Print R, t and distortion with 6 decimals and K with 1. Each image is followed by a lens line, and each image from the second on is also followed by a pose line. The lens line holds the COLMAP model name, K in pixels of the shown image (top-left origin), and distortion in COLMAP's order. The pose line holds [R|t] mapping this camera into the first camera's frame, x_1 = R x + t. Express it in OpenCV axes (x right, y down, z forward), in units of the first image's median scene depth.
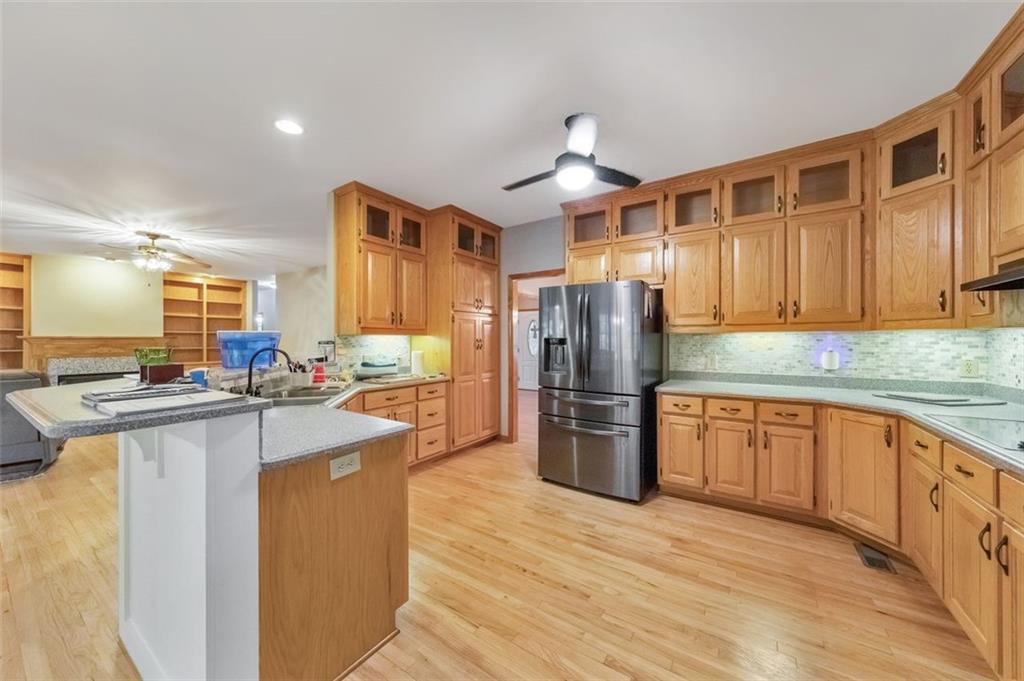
lens RADIAL K [[363.1, 0, 507.7], [0, 363.1, 342.0], [0, 0, 1]] dist [0.001945, -0.000959]
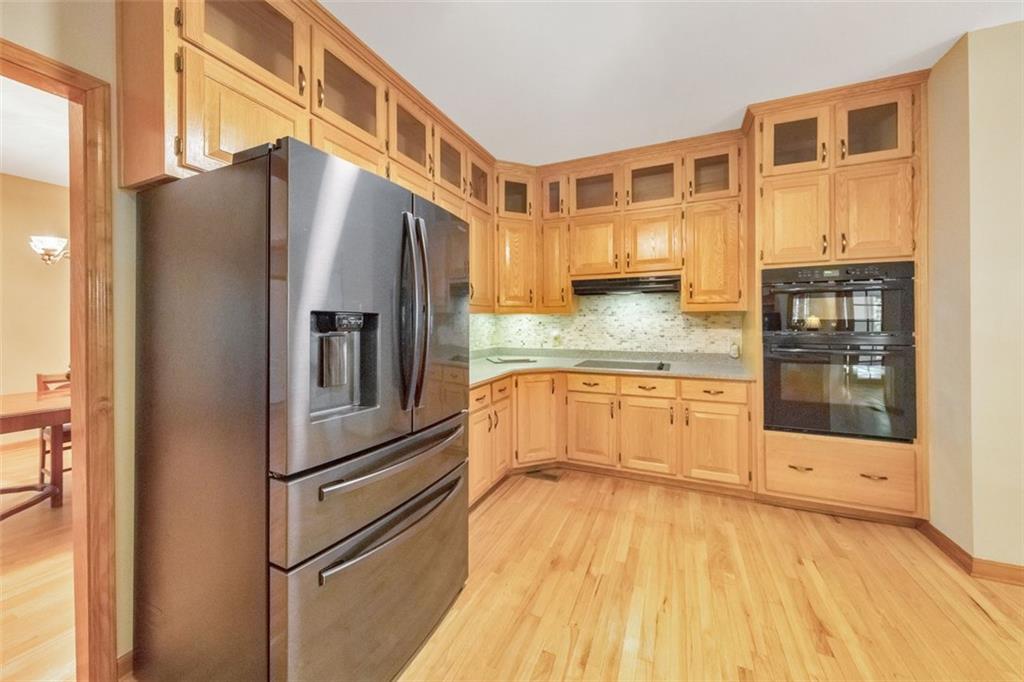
lens RADIAL K [[363.1, 0, 522.3], [0, 363.1, 322.9], [0, 0, 1]] dist [0.001945, -0.000959]
pose [[-0.178423, -0.002172, 0.983951, -0.290382], [0.005120, 0.999982, 0.003136, -0.000840], [-0.983941, 0.005598, -0.178409, 1.093023]]
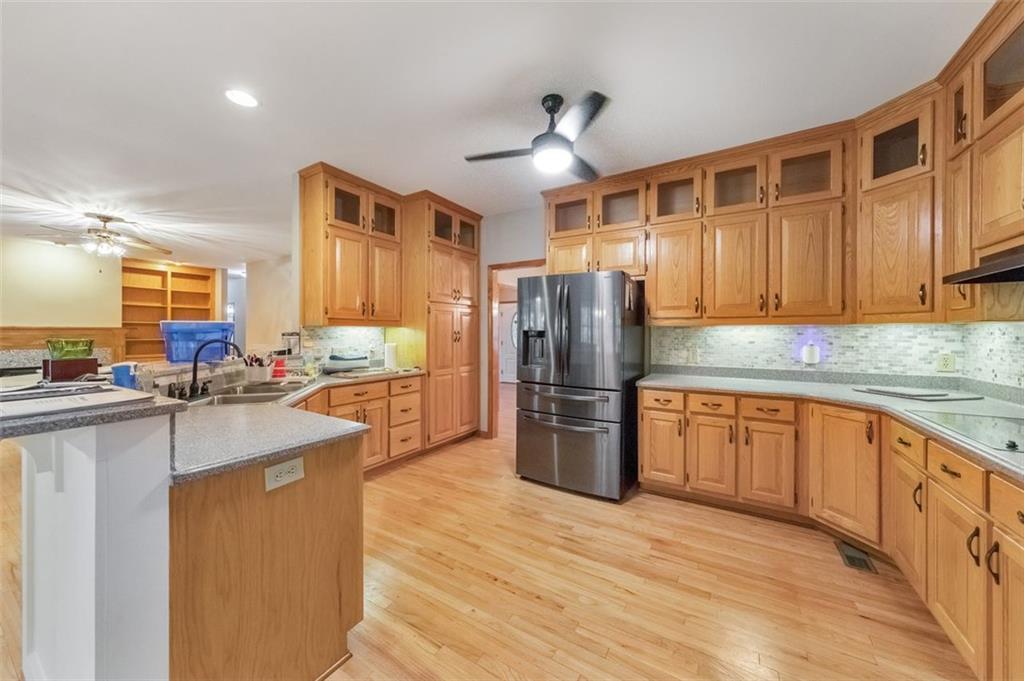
lens RADIAL K [[363.1, 0, 509.9], [0, 363.1, 334.5], [0, 0, 1]] dist [0.001945, -0.000959]
pose [[0.999106, 0.004016, 0.042074, 0.032293], [-0.004011, 0.999992, -0.000199, 0.000532], [-0.042074, 0.000030, 0.999114, 0.052674]]
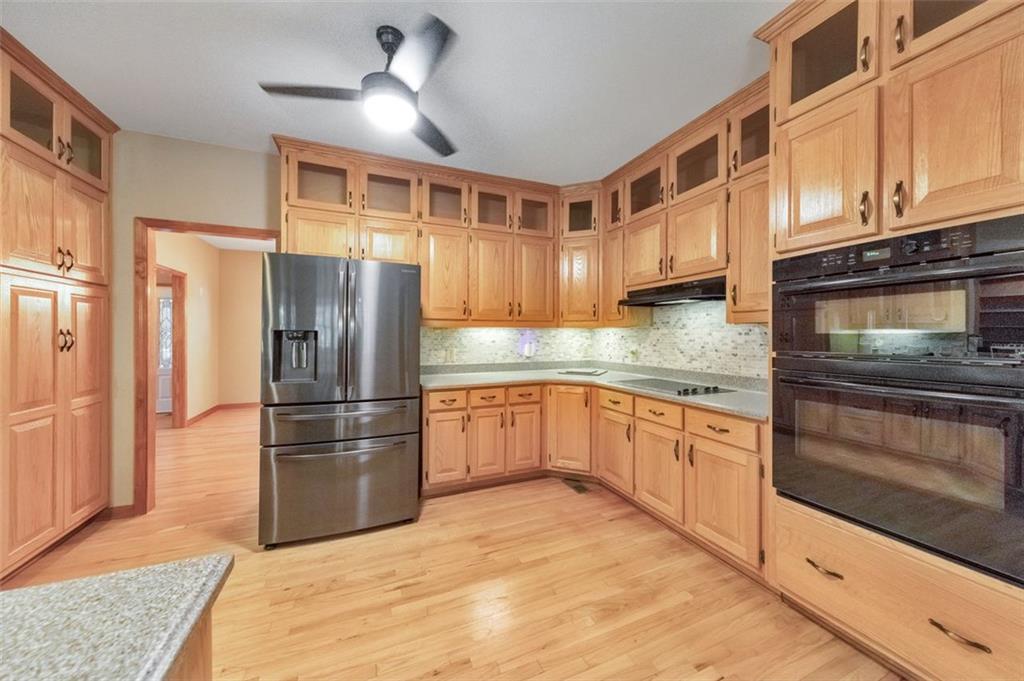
lens RADIAL K [[363.1, 0, 524.9], [0, 363.1, 335.1], [0, 0, 1]] dist [0.001945, -0.000959]
pose [[0.536104, 0.001043, 0.844151, -0.259789], [0.001116, 0.999997, -0.001944, 0.000228], [-0.844151, 0.001984, 0.536102, 0.332065]]
